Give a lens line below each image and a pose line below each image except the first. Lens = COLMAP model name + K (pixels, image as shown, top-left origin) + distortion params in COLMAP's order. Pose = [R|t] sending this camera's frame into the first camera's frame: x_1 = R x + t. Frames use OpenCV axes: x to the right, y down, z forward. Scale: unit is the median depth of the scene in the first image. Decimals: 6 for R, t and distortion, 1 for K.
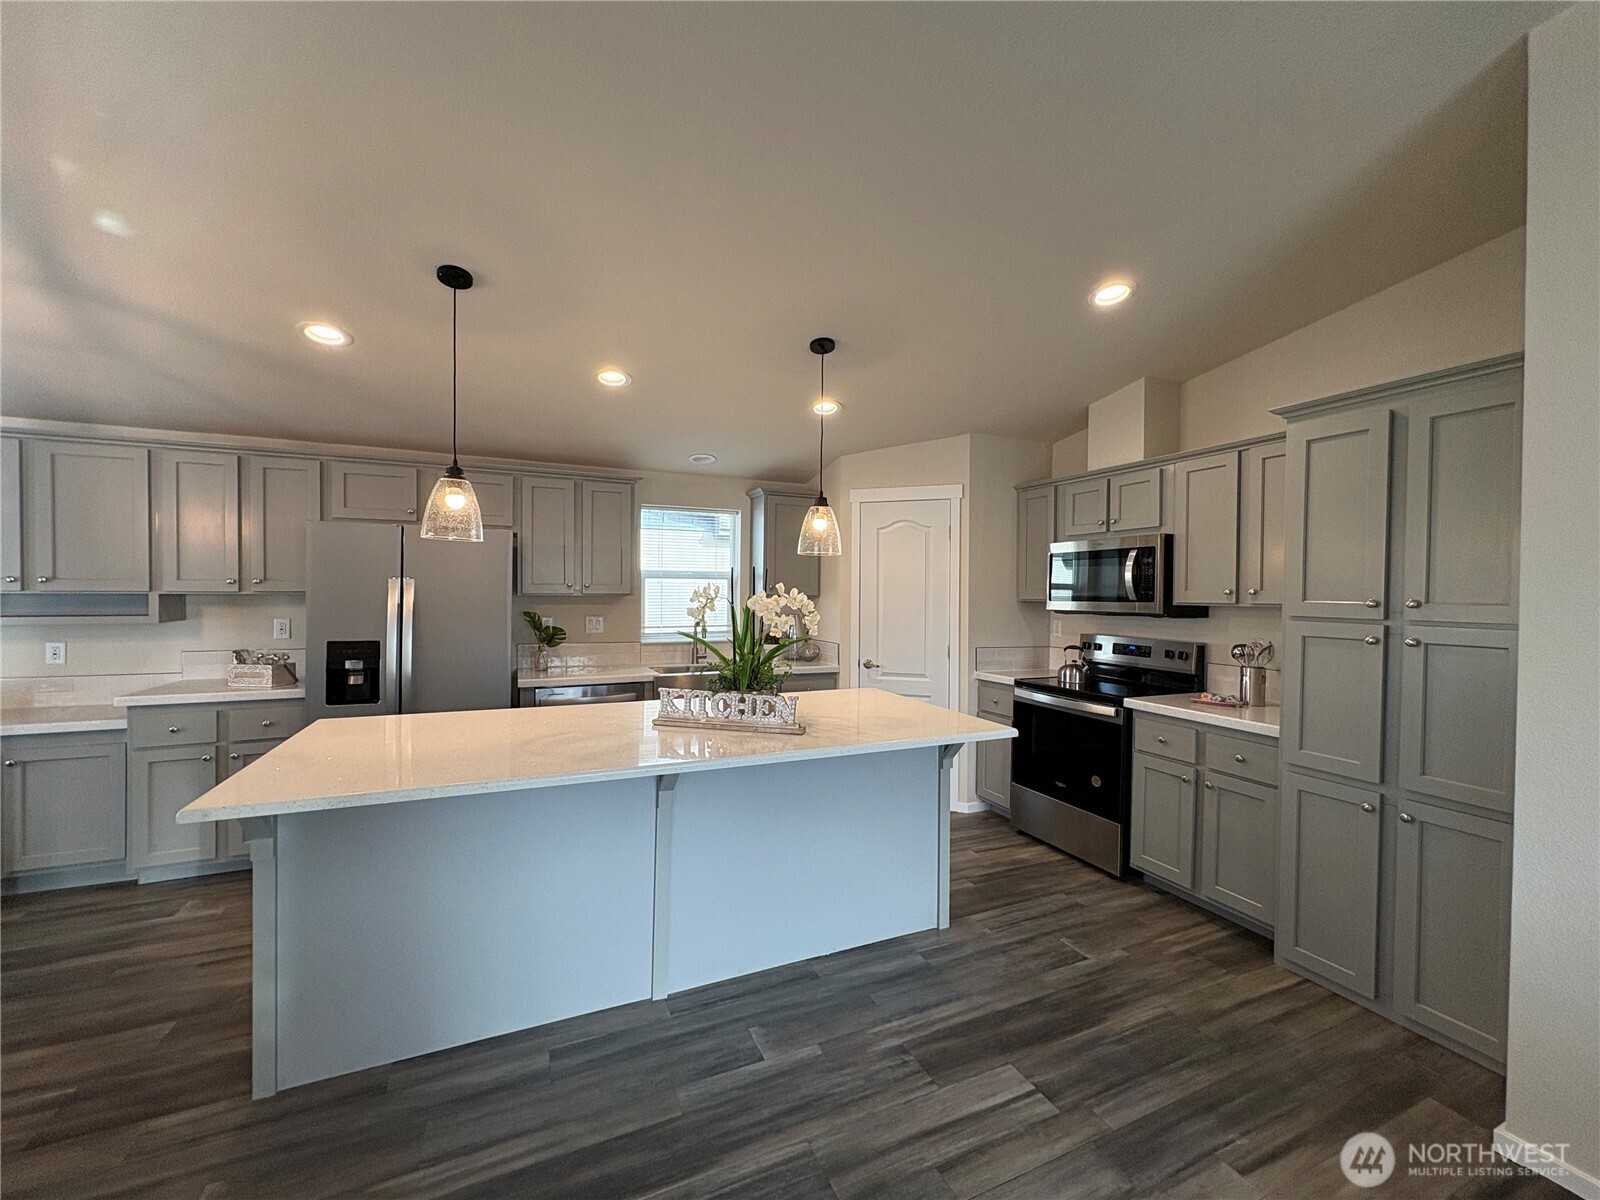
lens RADIAL K [[640.7, 0, 800.0], [0, 640.7, 600.0], [0, 0, 1]] dist [0.000546, -0.000121]
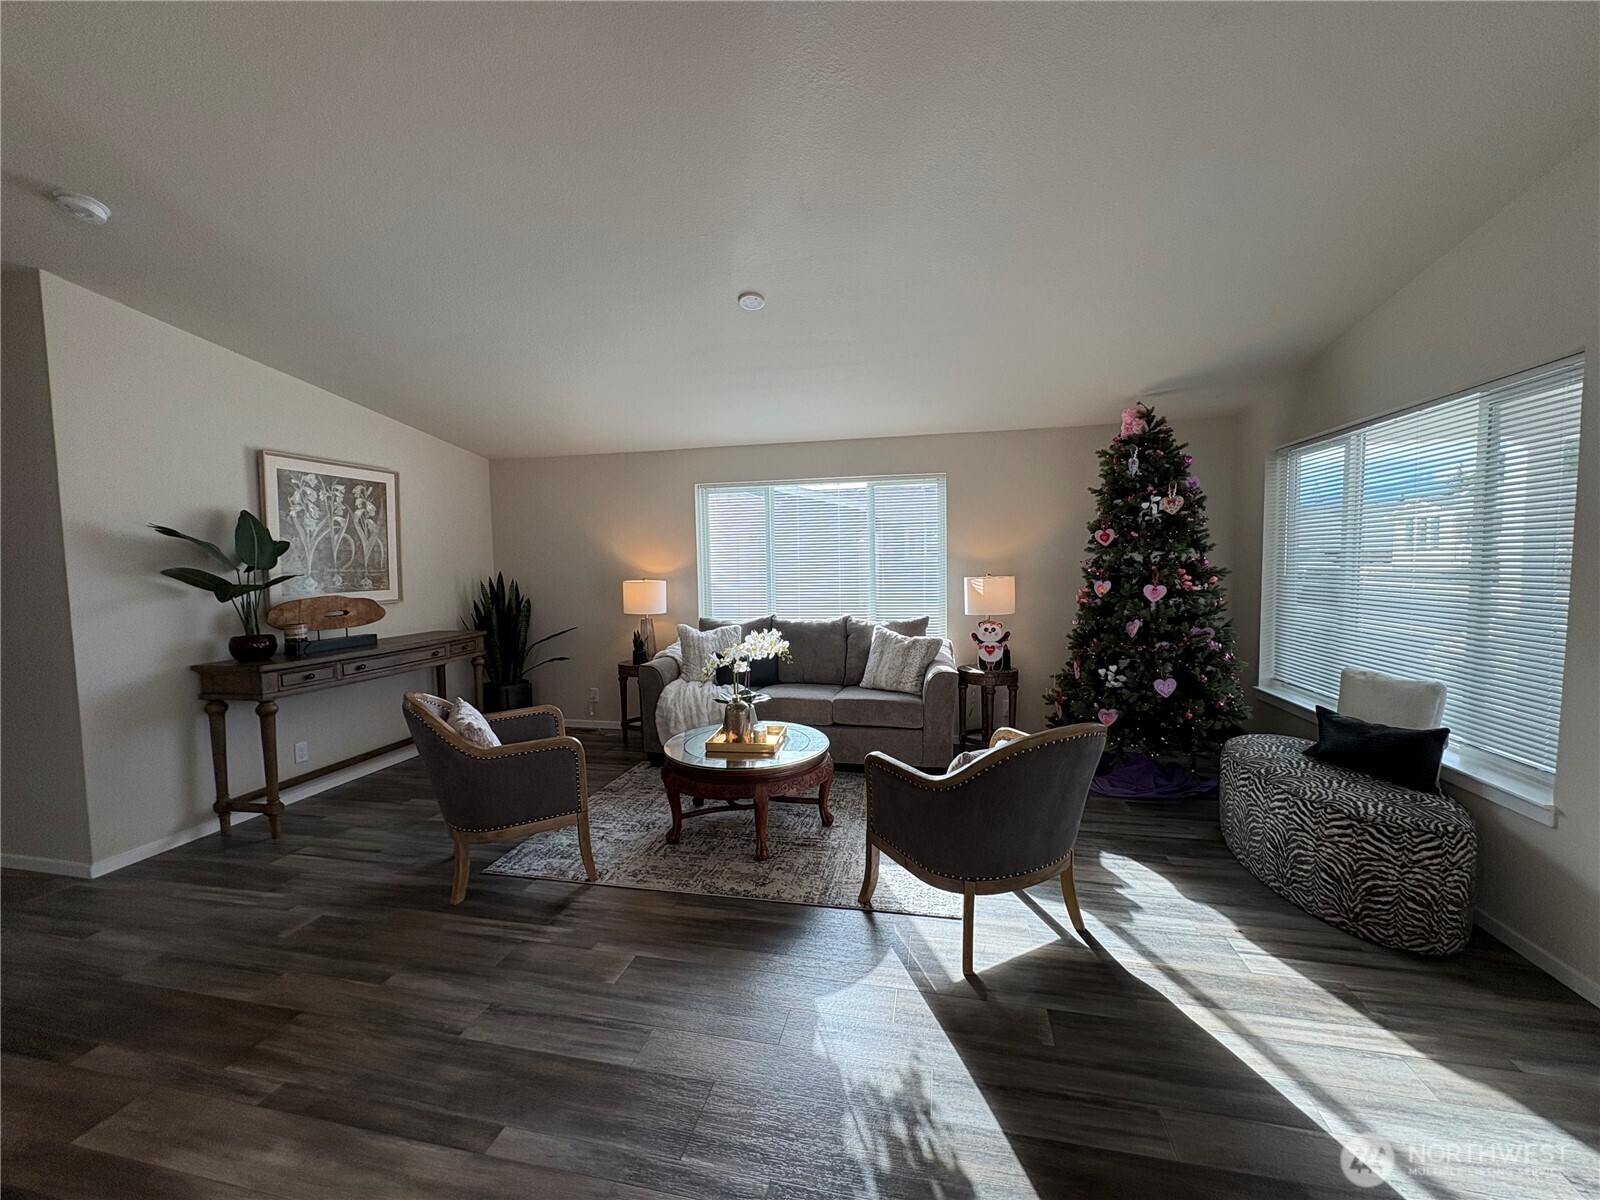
lens RADIAL K [[640.7, 0, 800.0], [0, 640.7, 600.0], [0, 0, 1]] dist [0.000546, -0.000121]
pose [[-0.800971, -0.040041, 0.597362, -1.445355], [0.015267, 0.996071, 0.087237, -0.025088], [-0.598508, 0.078994, -0.797213, 0.726039]]
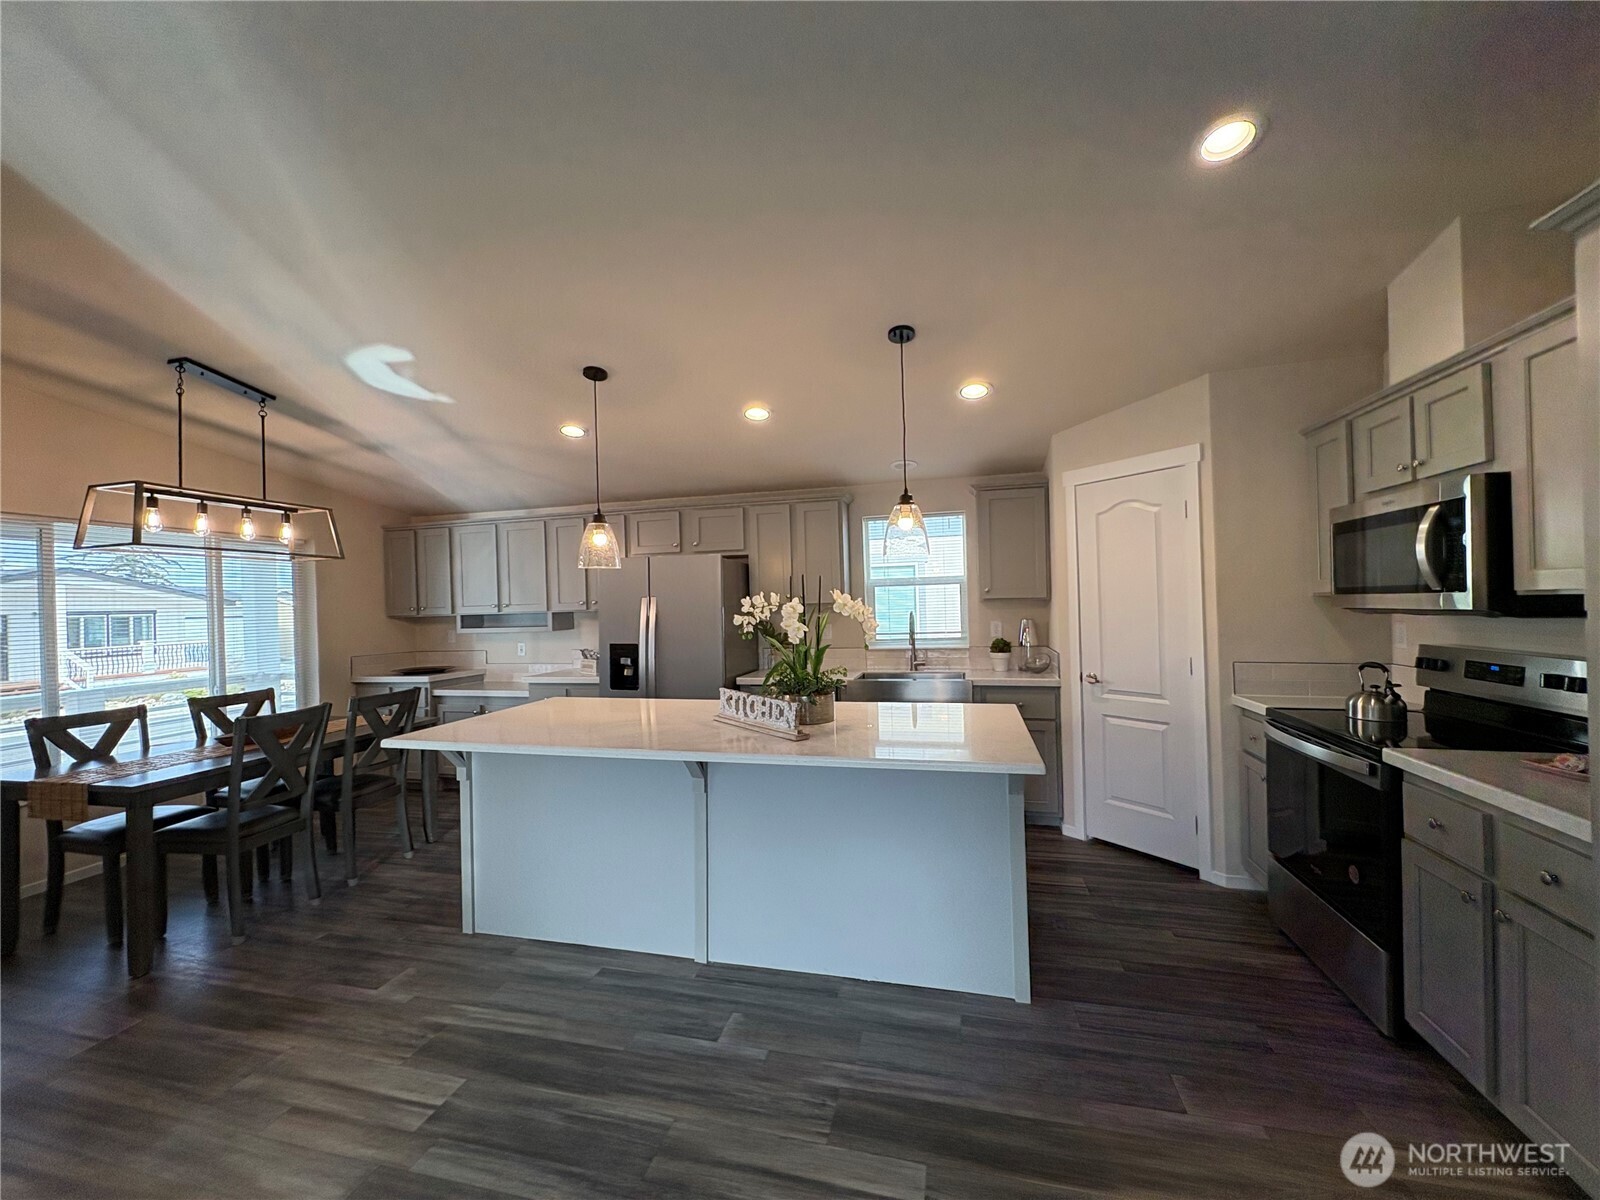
lens RADIAL K [[642.1, 0, 800.3], [0, 642.1, 598.4], [0, 0, 1]] dist [0.001307, 0.000225]
pose [[0.780320, -0.034472, -0.624429, 0.479483], [0.026302, 0.999405, -0.022305, 0.007509], [0.624827, 0.000982, 0.780763, 0.164935]]
